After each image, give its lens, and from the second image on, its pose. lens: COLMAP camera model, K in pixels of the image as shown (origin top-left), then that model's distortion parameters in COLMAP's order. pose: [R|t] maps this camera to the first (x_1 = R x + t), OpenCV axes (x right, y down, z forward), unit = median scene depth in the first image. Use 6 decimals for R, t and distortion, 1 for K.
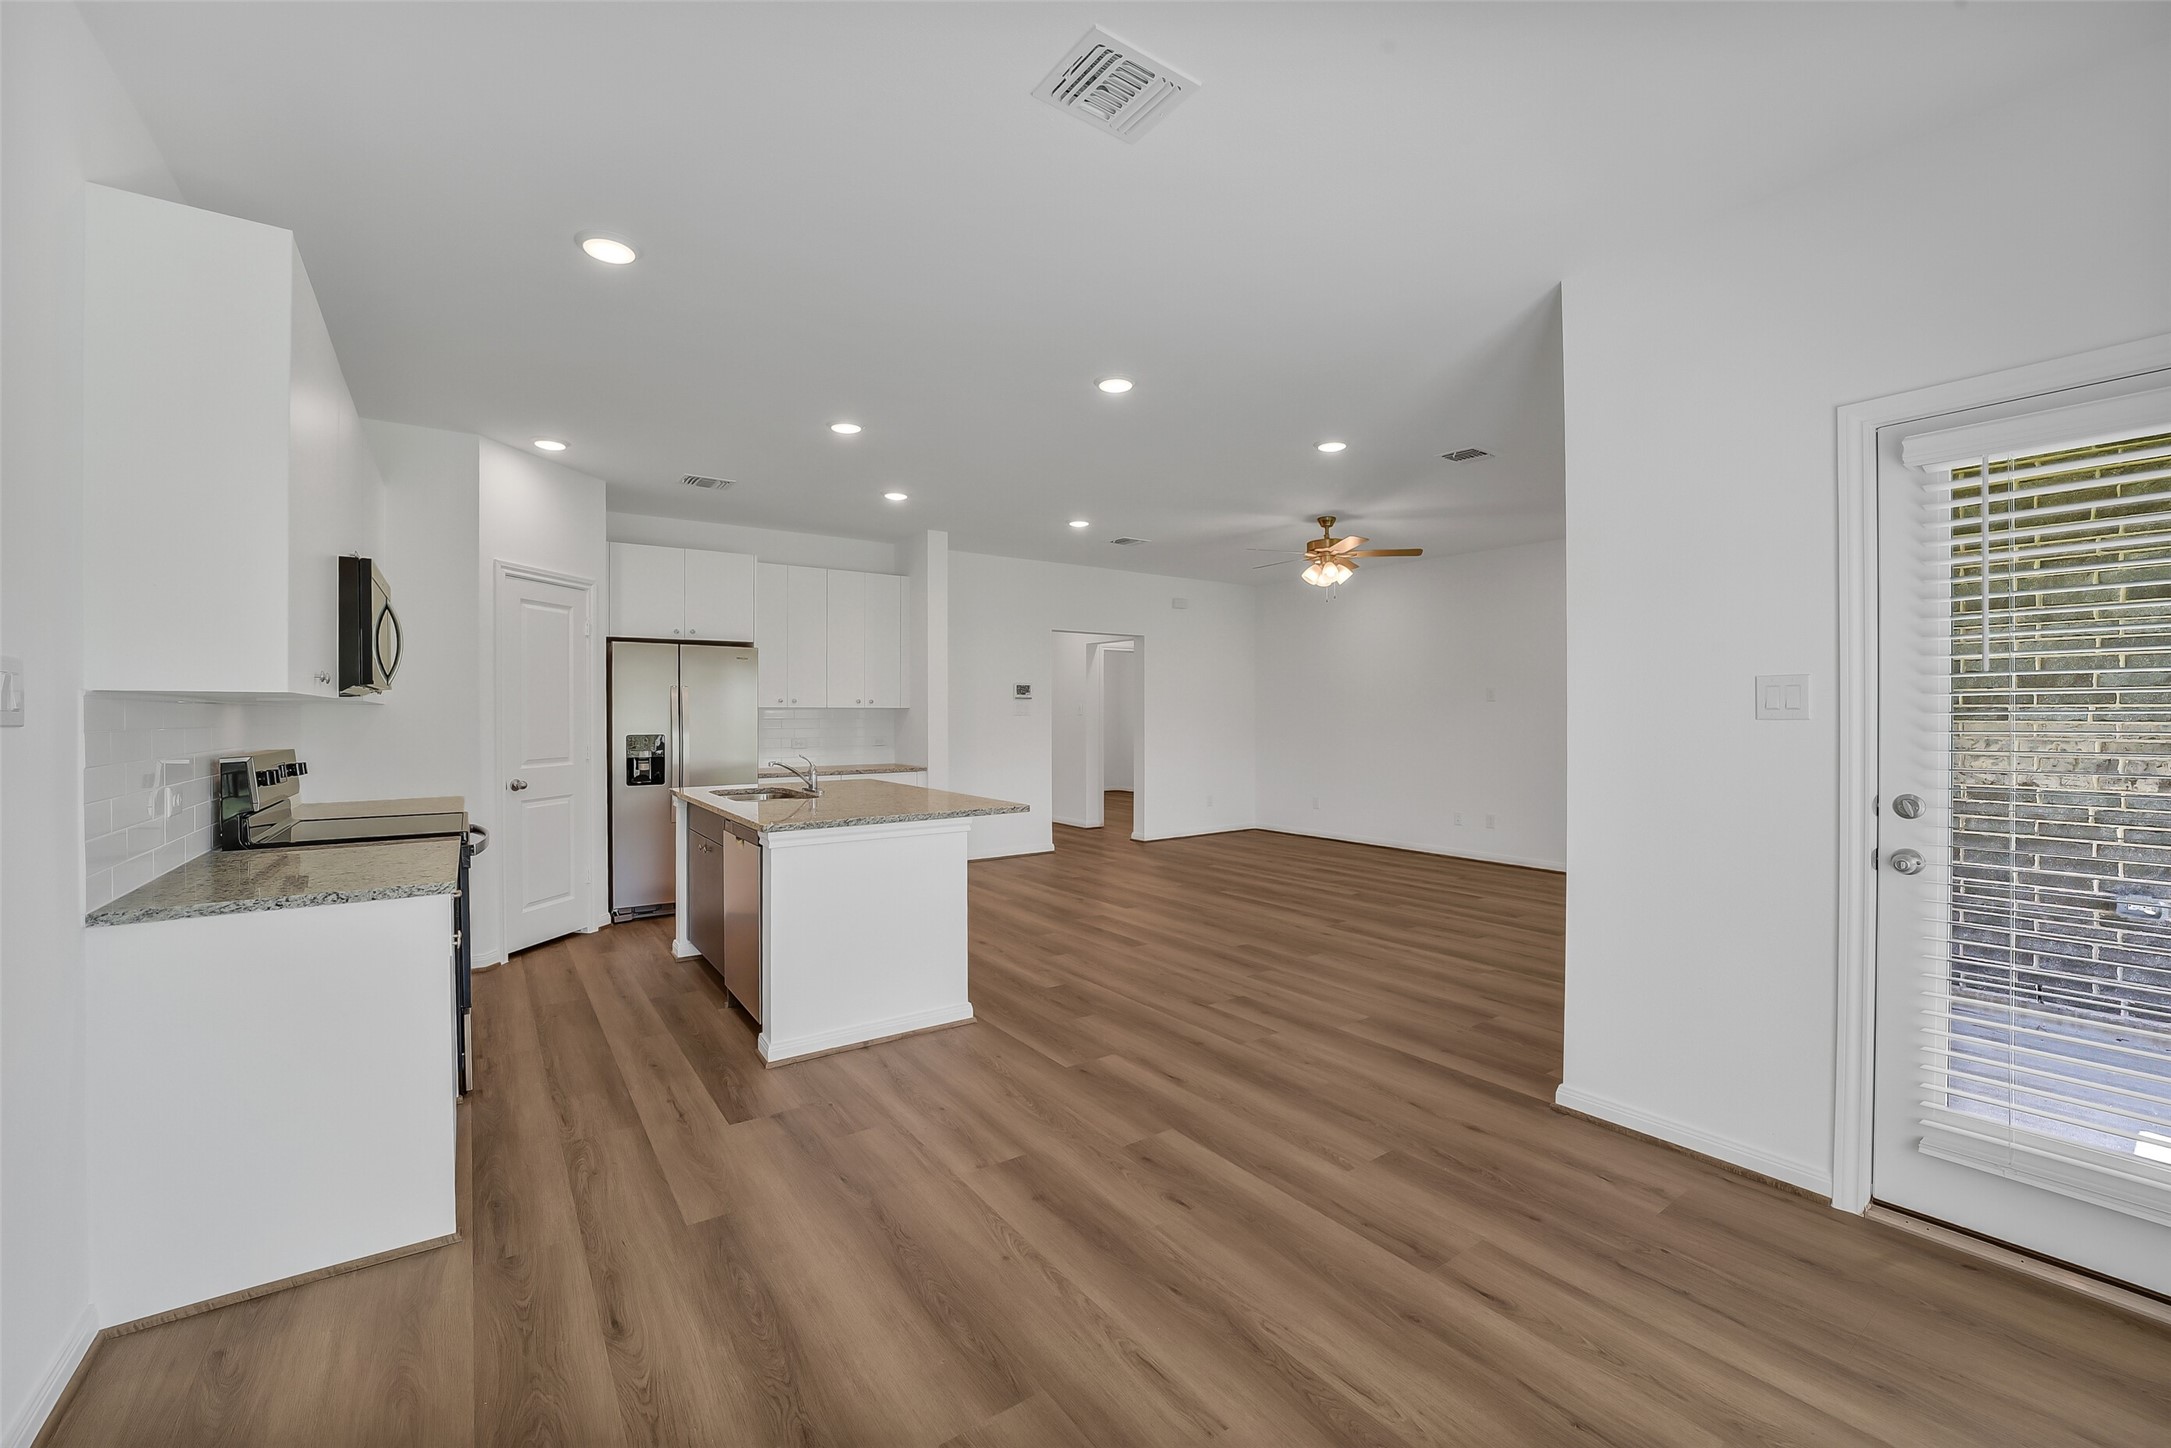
lens RADIAL K [[882.5, 0, 1081.3], [0, 882.5, 731.9], [0, 0, 1]] dist [-0.000287, -0.000097]
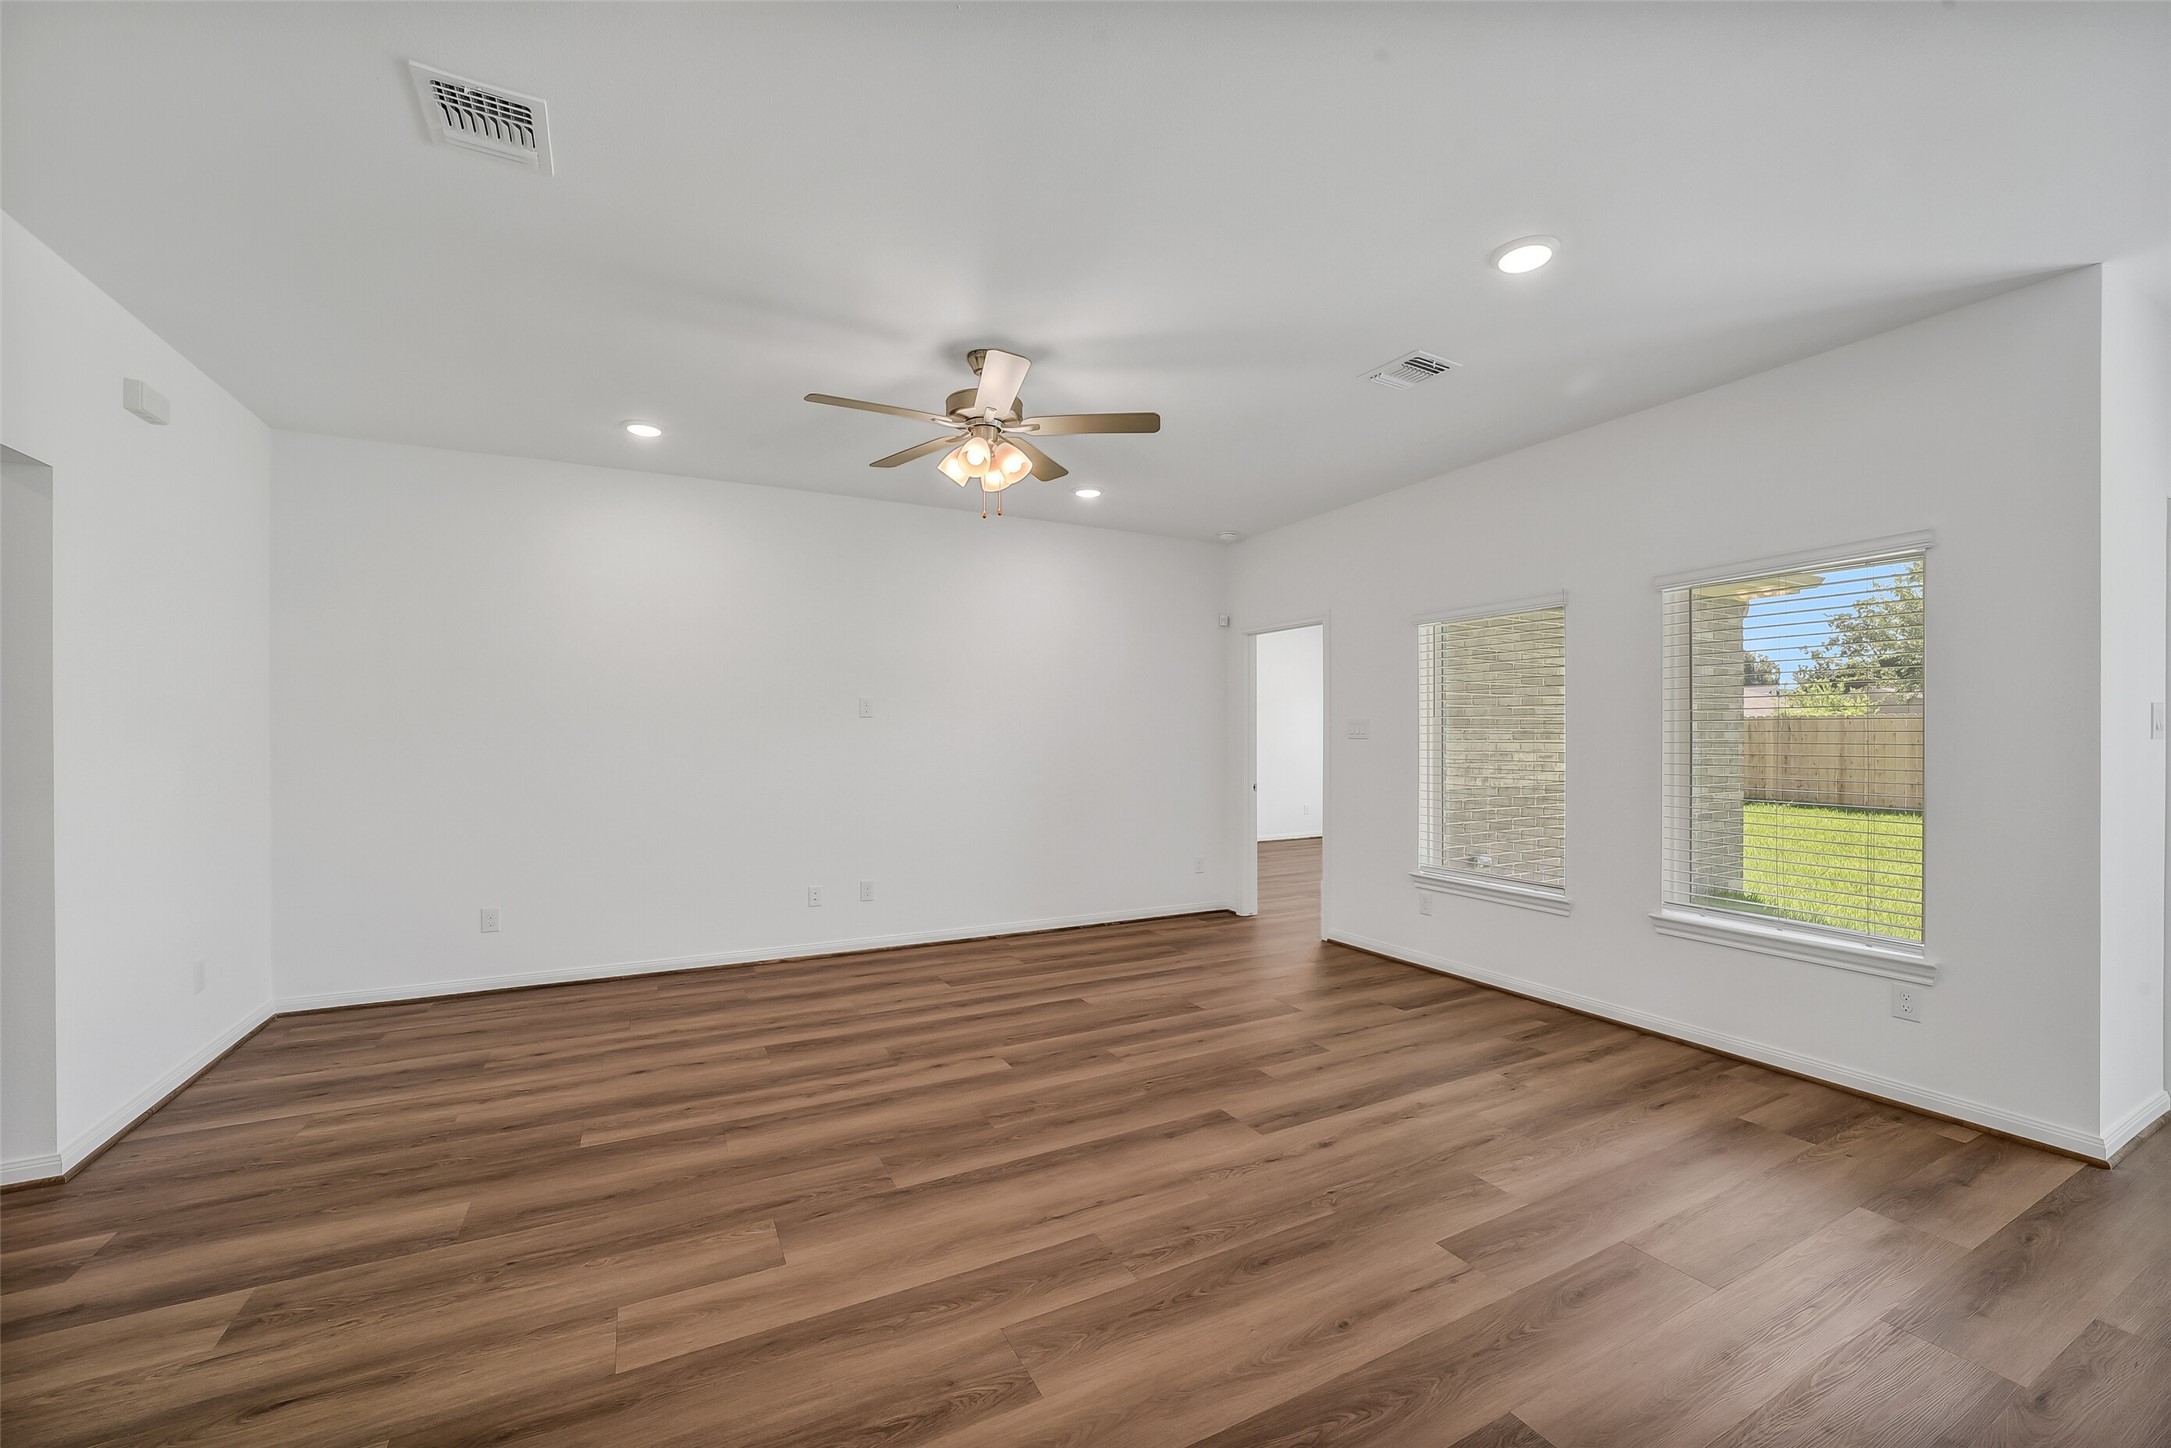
lens RADIAL K [[882.5, 0, 1081.3], [0, 882.5, 731.9], [0, 0, 1]] dist [-0.000287, -0.000097]
pose [[0.124530, -0.007057, 0.992191, -0.317038], [0.025602, 0.999665, 0.003897, -0.032237], [-0.991885, 0.024917, 0.124669, 1.257881]]
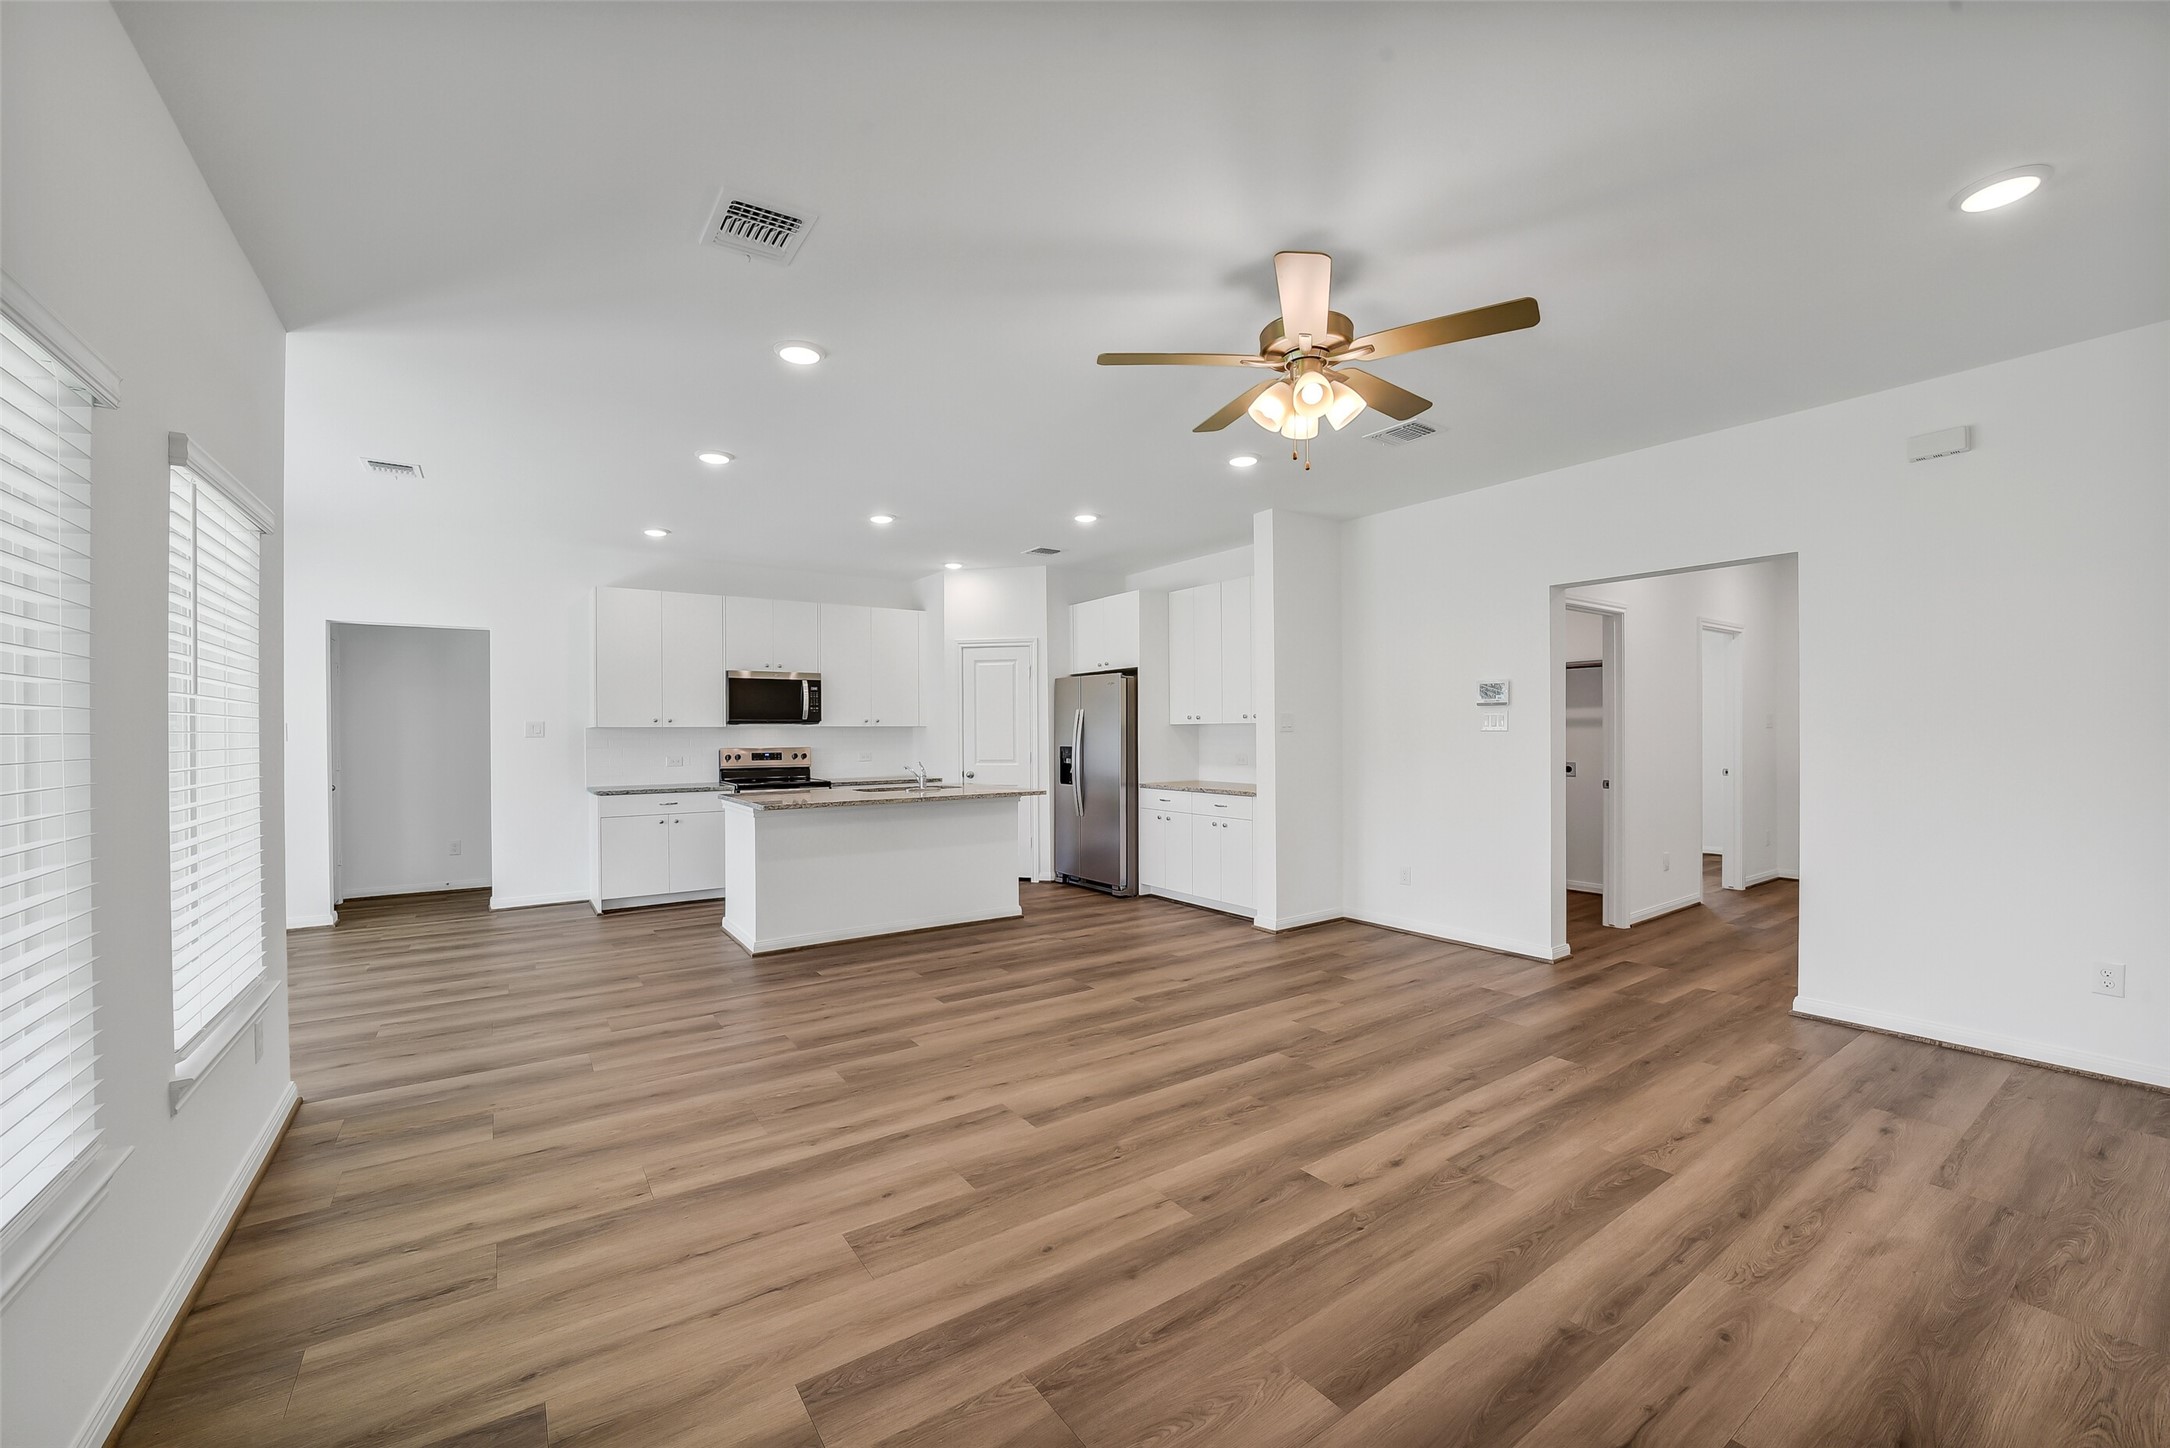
lens RADIAL K [[828.9, 0, 1050.3], [0, 828.9, 737.3], [0, 0, 1]] dist [0.000116, -0.000011]
pose [[-0.034223, -0.001473, -0.999413, 0.982705], [-0.018648, 0.999826, -0.000835, -0.019875], [0.999240, 0.018609, -0.034245, 1.269128]]
